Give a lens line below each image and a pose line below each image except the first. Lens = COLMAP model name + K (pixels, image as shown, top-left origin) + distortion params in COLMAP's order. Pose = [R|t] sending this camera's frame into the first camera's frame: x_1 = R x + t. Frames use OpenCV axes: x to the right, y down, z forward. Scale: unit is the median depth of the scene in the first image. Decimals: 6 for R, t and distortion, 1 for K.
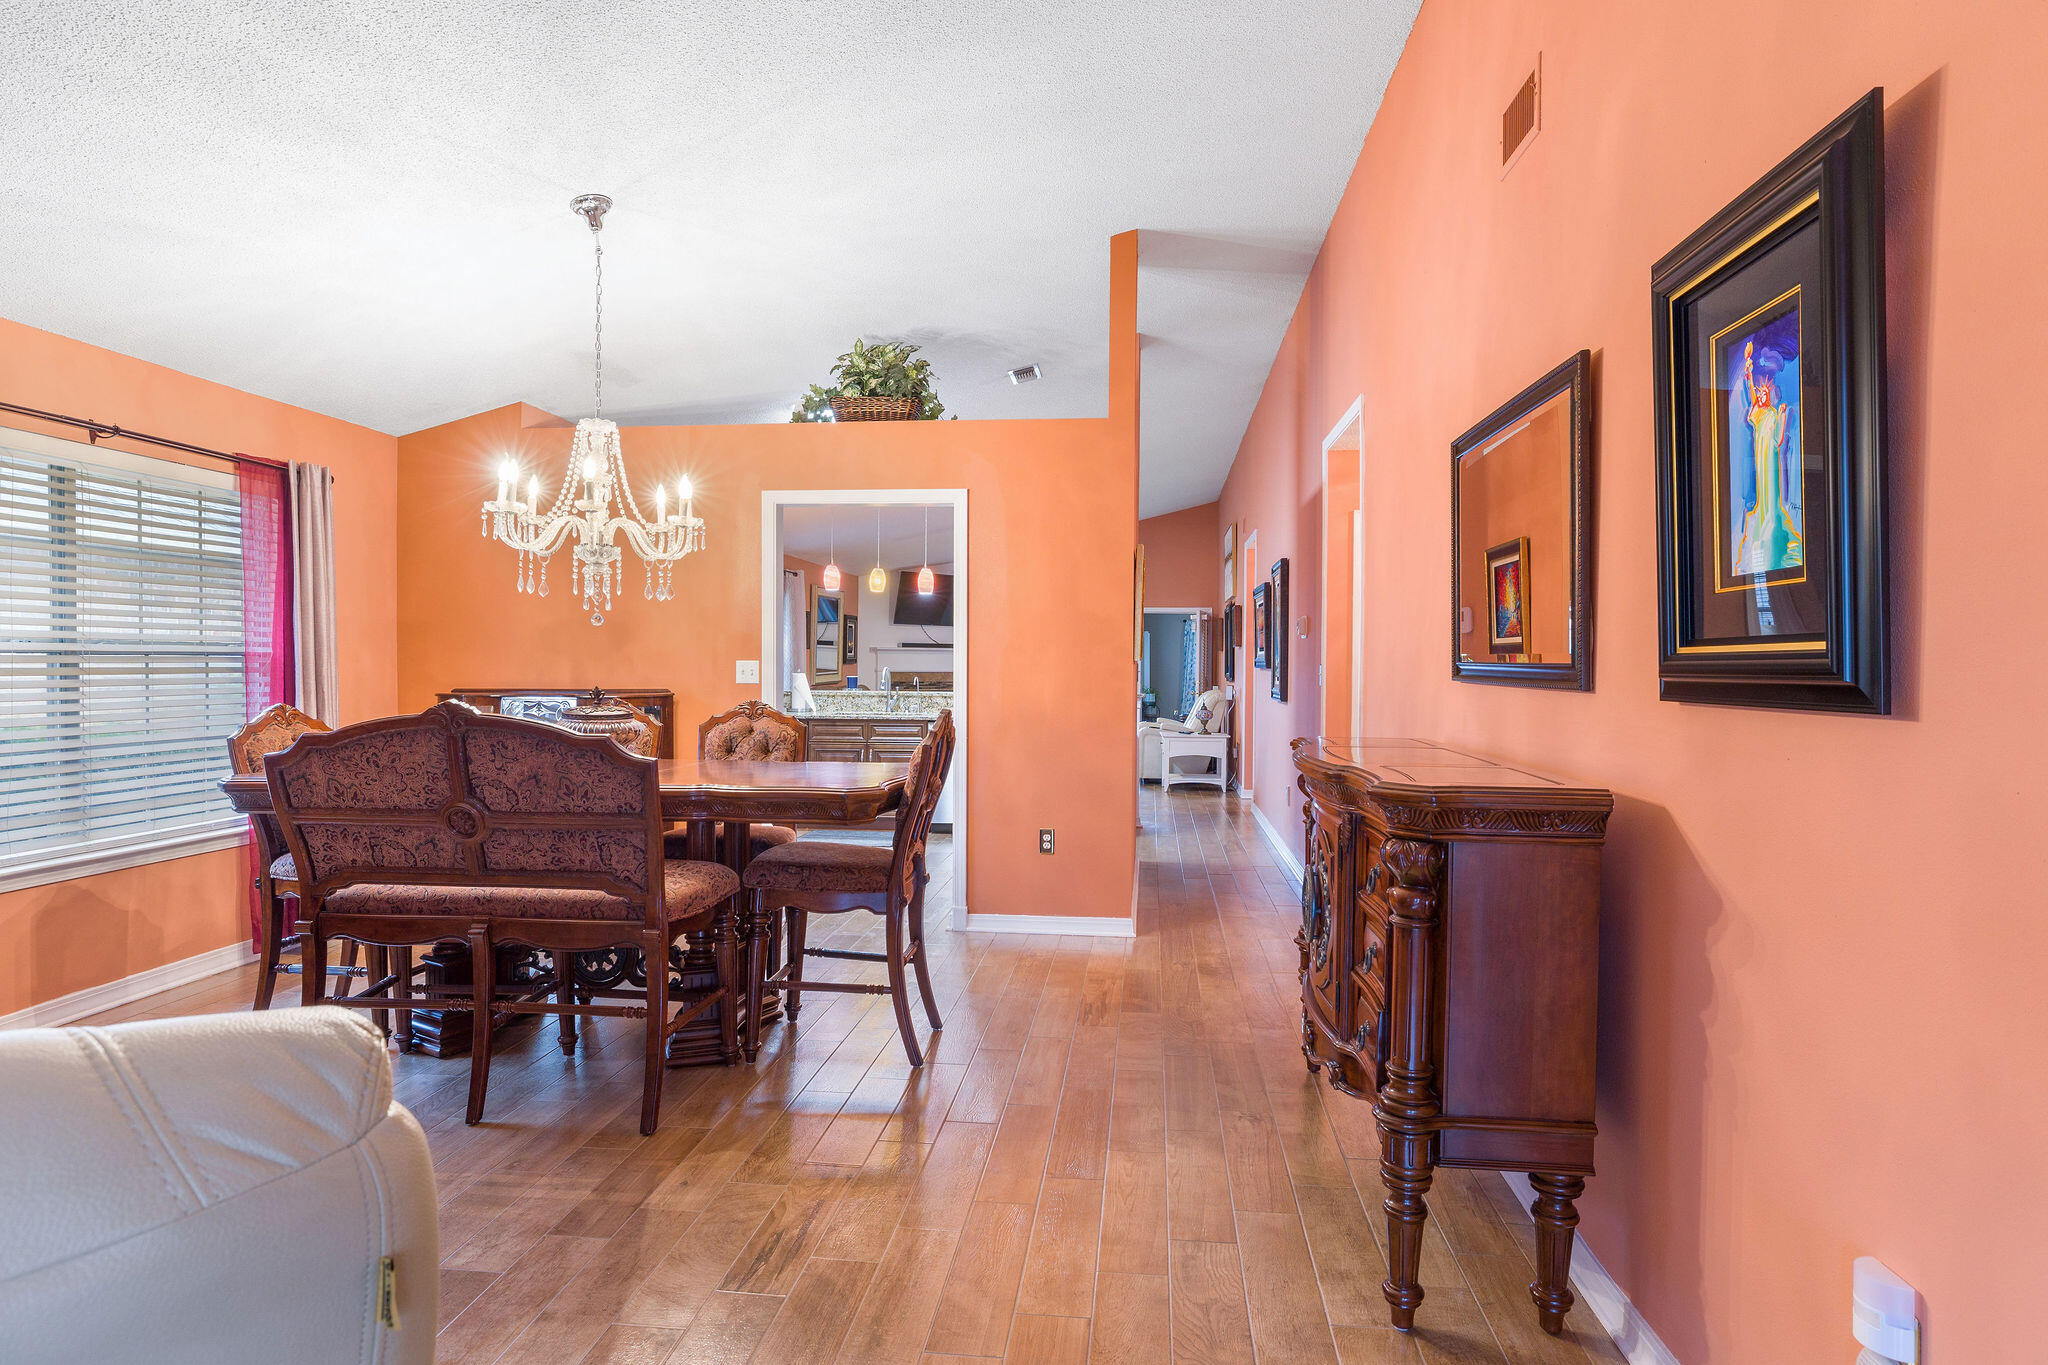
lens RADIAL K [[1155.2, 0, 1024.6], [0, 1155.2, 646.0], [0, 0, 1]] dist [0.001925, 0.000385]
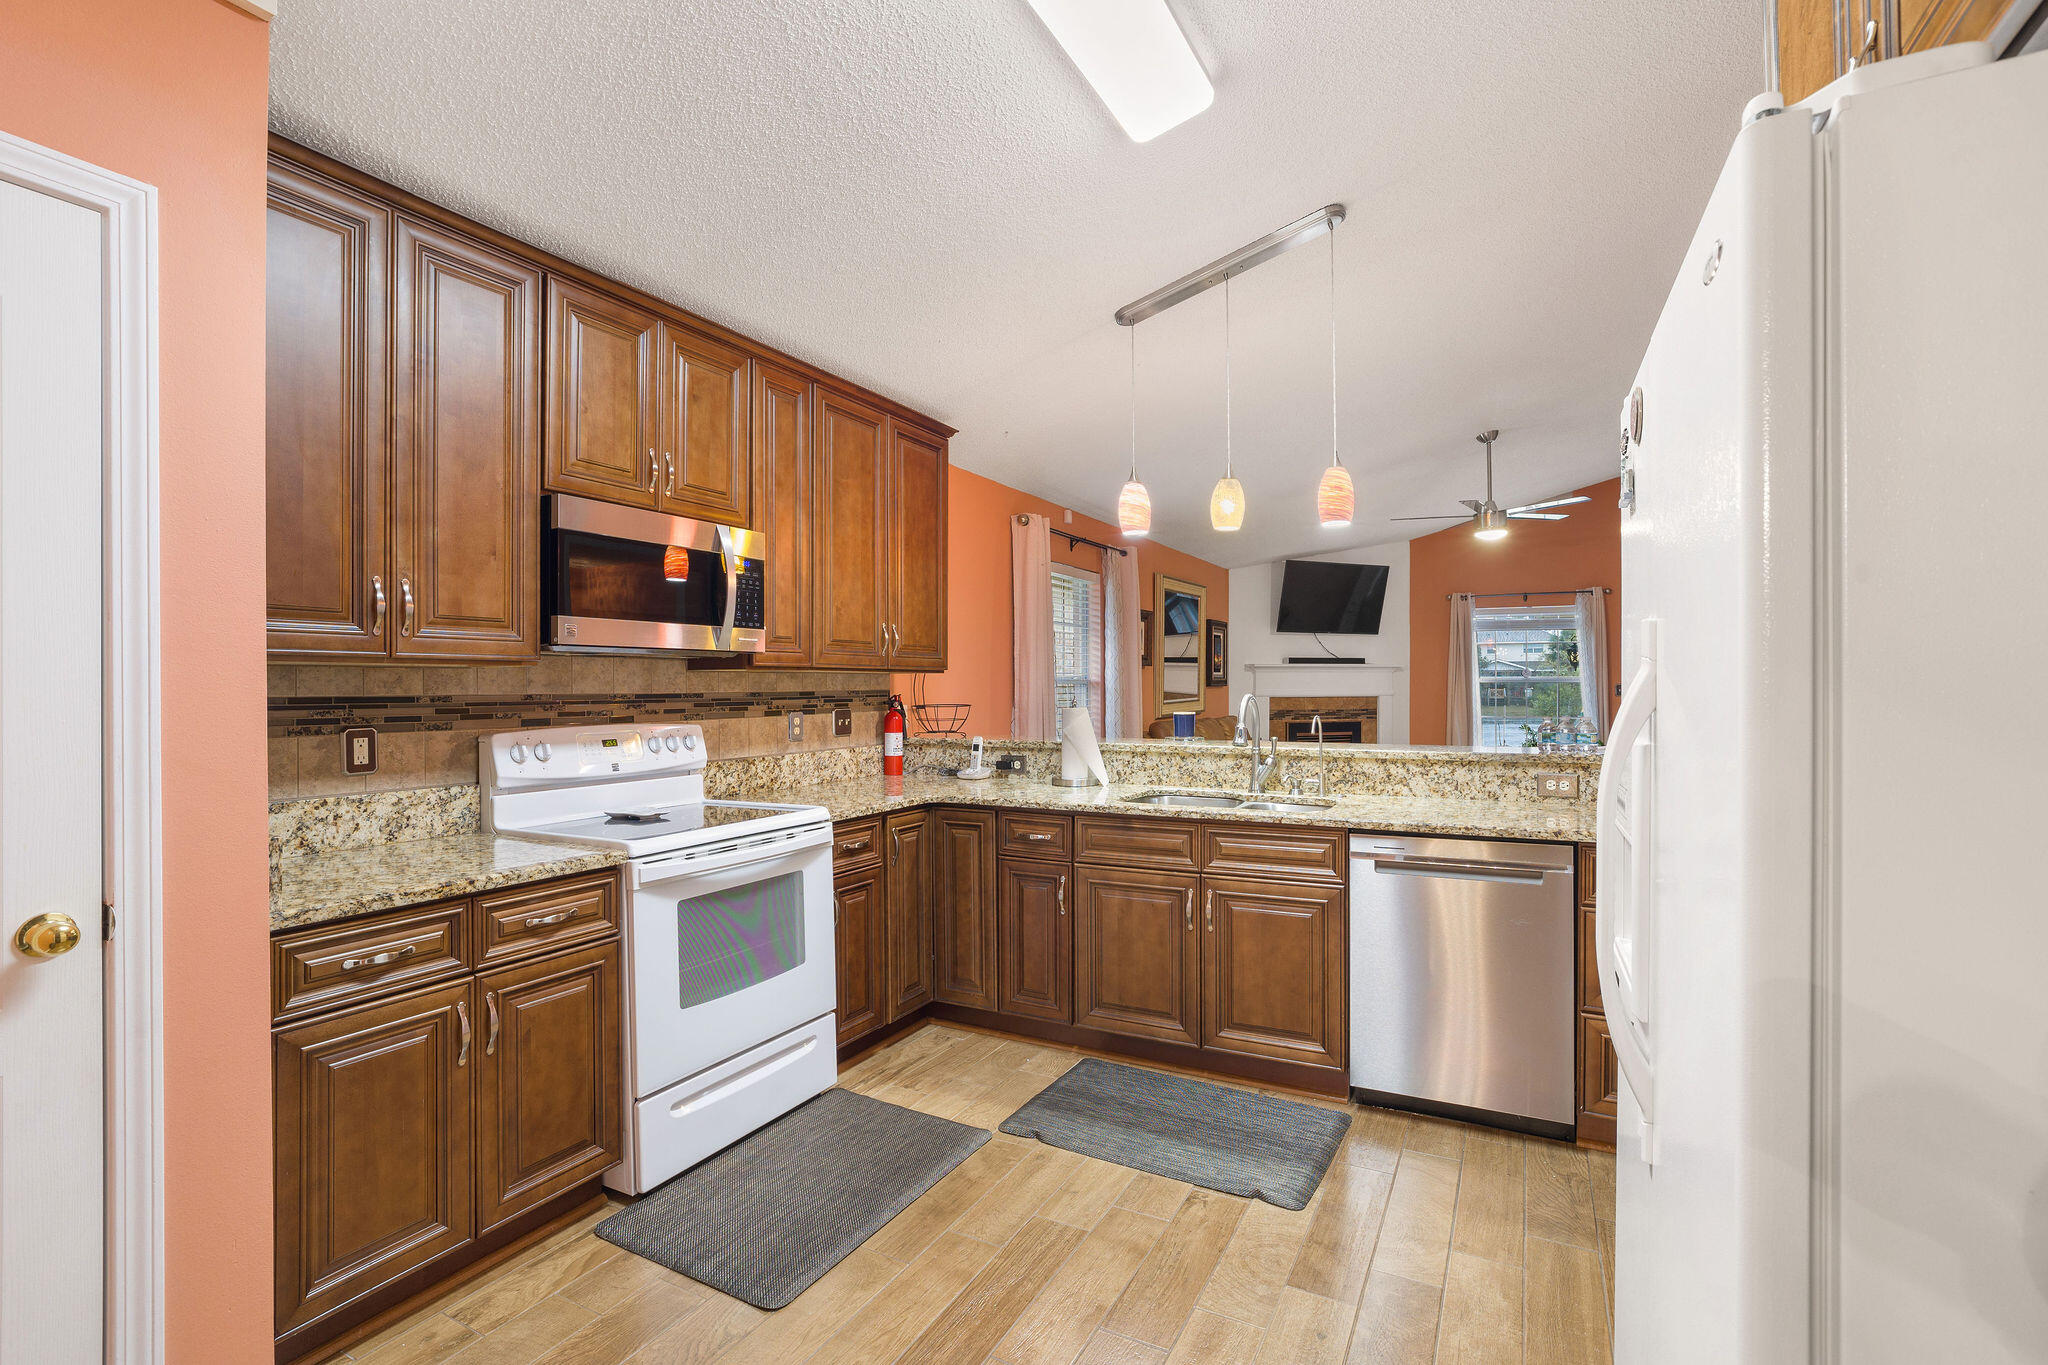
lens RADIAL K [[955.1, 0, 1024.0], [0, 955.1, 682.5], [0, 0, 1]] dist [-0.058742, 0.000054]
pose [[0.928645, -0.008605, -0.370871, -0.099105], [0.013029, 0.999871, 0.009427, 0.013520], [0.370742, -0.013587, 0.928637, 0.973383]]
